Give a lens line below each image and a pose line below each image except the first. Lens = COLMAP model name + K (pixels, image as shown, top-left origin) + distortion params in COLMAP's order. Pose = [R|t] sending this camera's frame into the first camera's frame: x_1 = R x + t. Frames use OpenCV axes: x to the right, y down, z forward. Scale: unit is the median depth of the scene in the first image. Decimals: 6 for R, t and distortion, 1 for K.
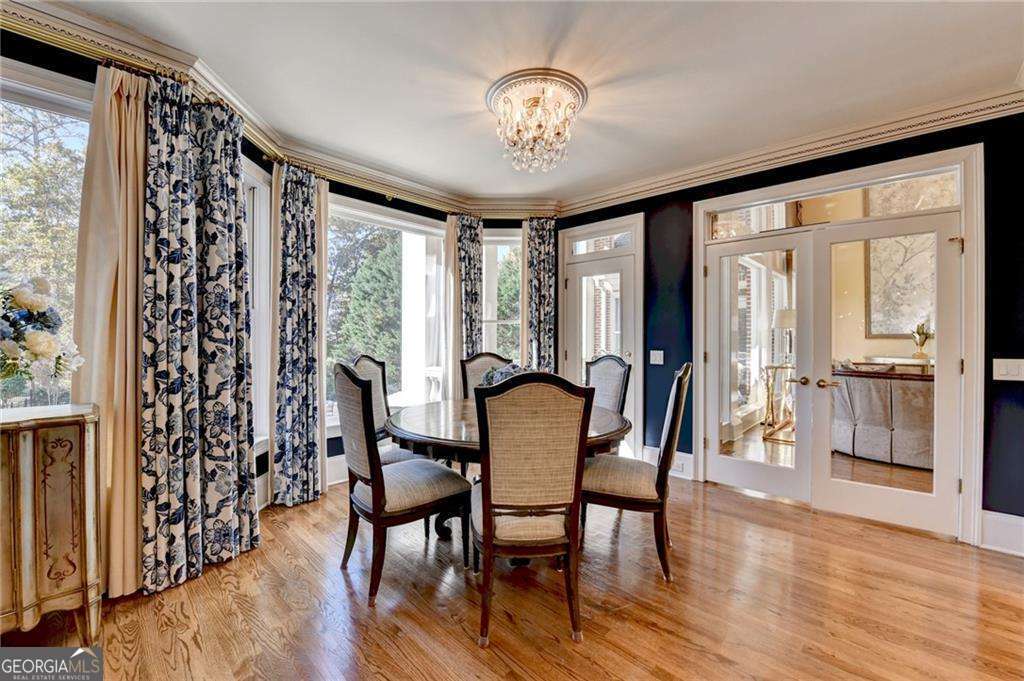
lens RADIAL K [[416.7, 0, 501.4], [0, 416.7, 341.3], [0, 0, 1]] dist [-0.019960, 0.000037]
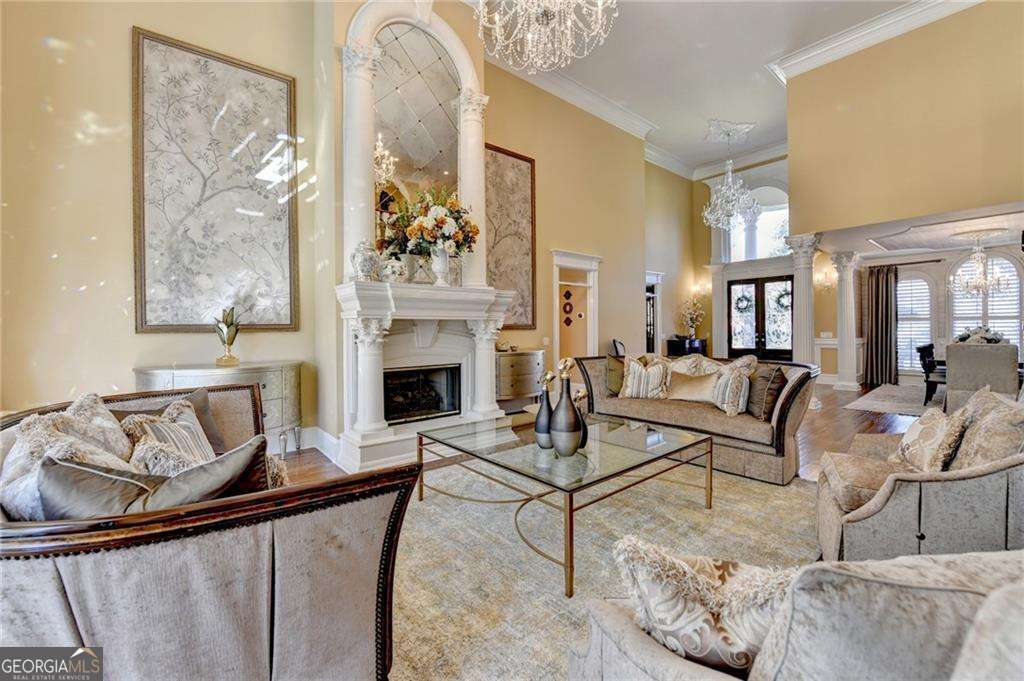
lens RADIAL K [[416.7, 0, 501.4], [0, 416.7, 341.3], [0, 0, 1]] dist [-0.019960, 0.000037]
pose [[0.109831, -0.022827, 0.993688, 0.446300], [0.002801, 0.999739, 0.022656, -0.006037], [-0.993946, 0.000295, 0.109867, 0.511138]]
